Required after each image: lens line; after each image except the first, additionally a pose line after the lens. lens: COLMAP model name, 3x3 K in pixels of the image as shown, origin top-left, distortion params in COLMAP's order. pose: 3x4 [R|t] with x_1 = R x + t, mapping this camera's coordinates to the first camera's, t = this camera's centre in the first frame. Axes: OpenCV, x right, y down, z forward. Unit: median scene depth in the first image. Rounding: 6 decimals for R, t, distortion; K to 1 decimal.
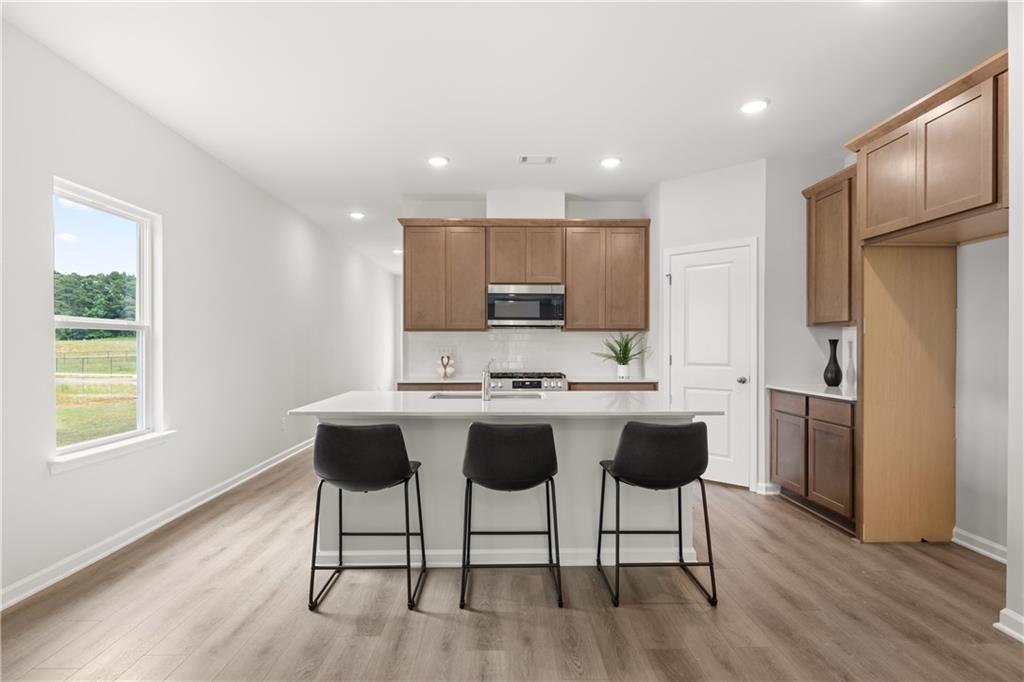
lens RADIAL K [[522.7, 0, 510.4], [0, 522.7, 347.4], [0, 0, 1]] dist [-0.000355, -0.000469]
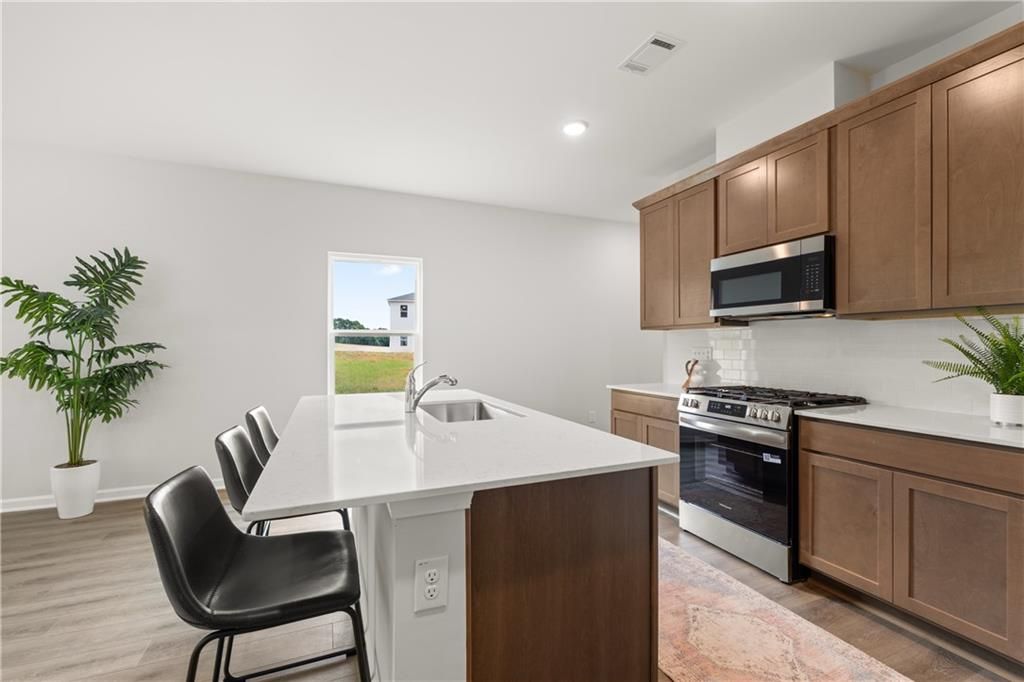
lens RADIAL K [[453.7, 0, 510.4], [0, 453.7, 347.3], [0, 0, 1]] dist [0.002621, -0.001420]
pose [[0.383716, -0.003024, -0.923446, 0.410495], [0.020101, 0.999785, 0.005078, -0.011261], [0.923232, -0.020511, 0.383694, 0.505781]]
